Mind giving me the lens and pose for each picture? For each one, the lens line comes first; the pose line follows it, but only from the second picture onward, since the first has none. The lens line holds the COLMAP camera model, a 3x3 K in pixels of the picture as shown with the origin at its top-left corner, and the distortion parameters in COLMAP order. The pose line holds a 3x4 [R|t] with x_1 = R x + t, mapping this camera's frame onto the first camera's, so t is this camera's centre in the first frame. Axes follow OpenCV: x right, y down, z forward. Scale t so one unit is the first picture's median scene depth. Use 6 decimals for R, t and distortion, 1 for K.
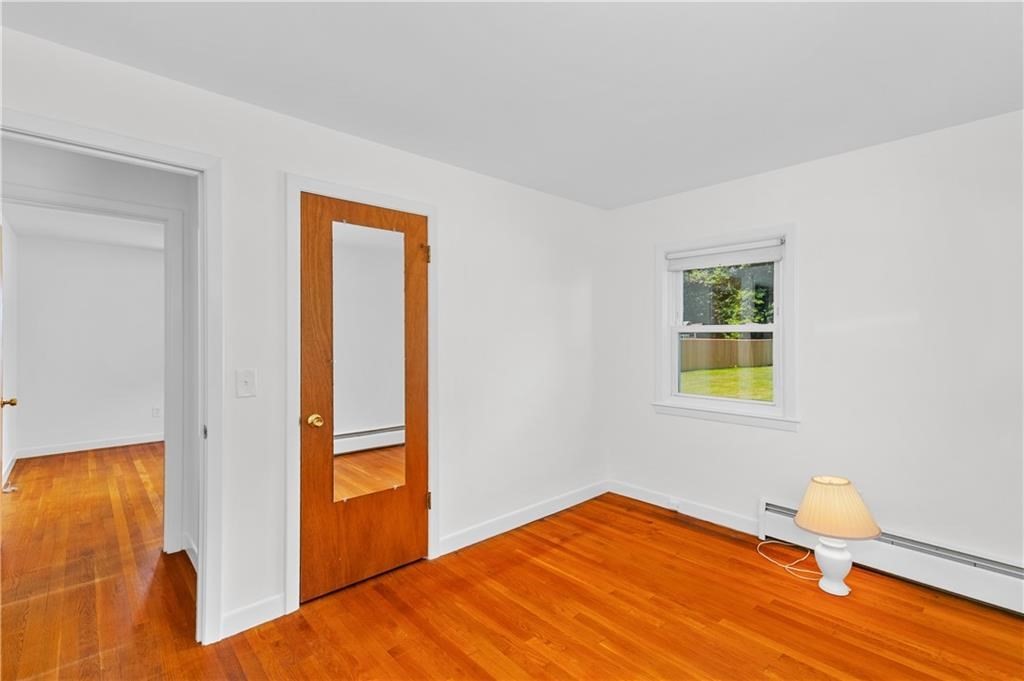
lens RADIAL K [[463.6, 0, 507.4], [0, 463.6, 339.4], [0, 0, 1]] dist [0.022272, 0.000370]
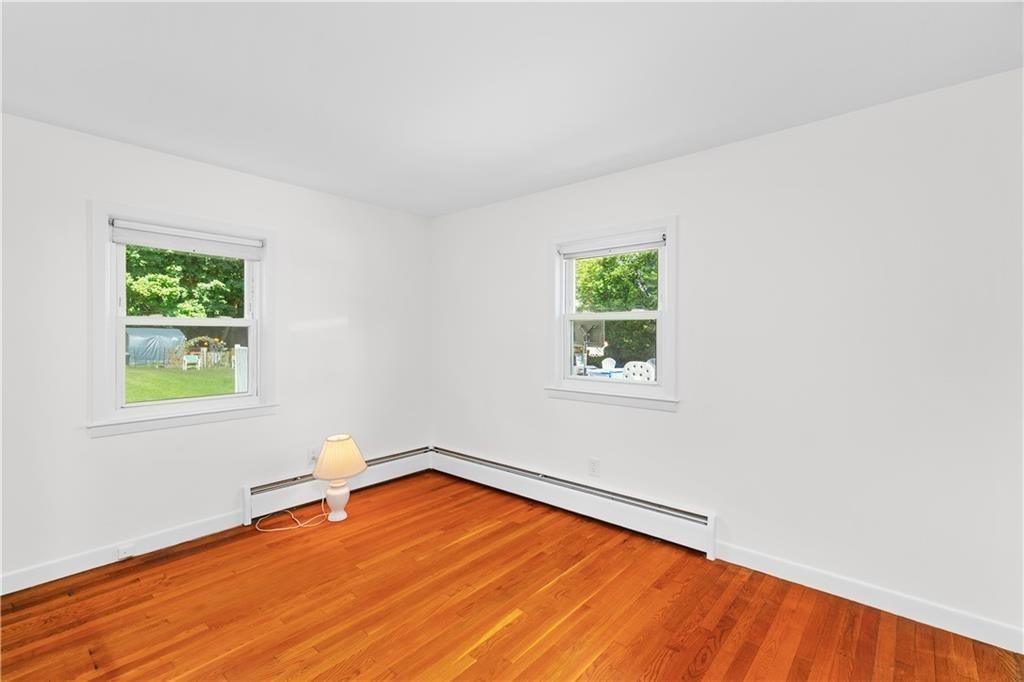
lens RADIAL K [[463.6, 0, 512.3], [0, 463.6, 341.3], [0, 0, 1]] dist [0.022272, 0.000370]
pose [[-0.134770, -0.019902, 0.990677, -0.650724], [-0.002447, 0.999802, 0.019753, -0.005585], [-0.990874, 0.000238, -0.134792, 0.641198]]
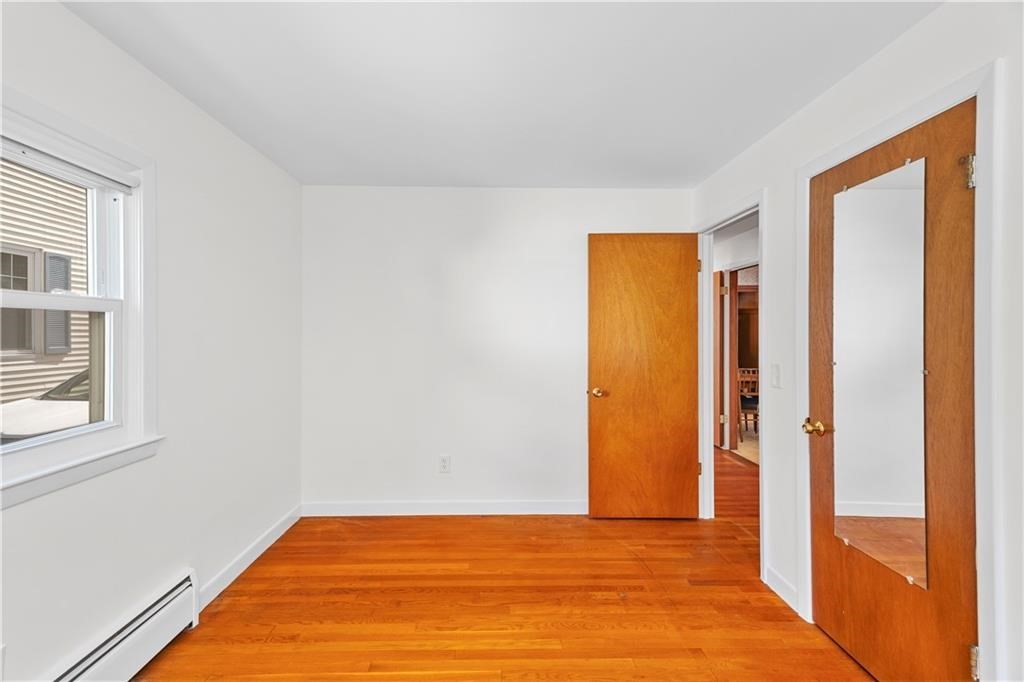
lens RADIAL K [[463.6, 0, 512.0], [0, 463.6, 330.3], [0, 0, 1]] dist [0.022272, 0.000370]
pose [[-0.649823, 0.002947, -0.760080, 0.581204], [0.000921, 0.999995, 0.003089, -0.014707], [0.760085, 0.001307, -0.649823, 1.017853]]
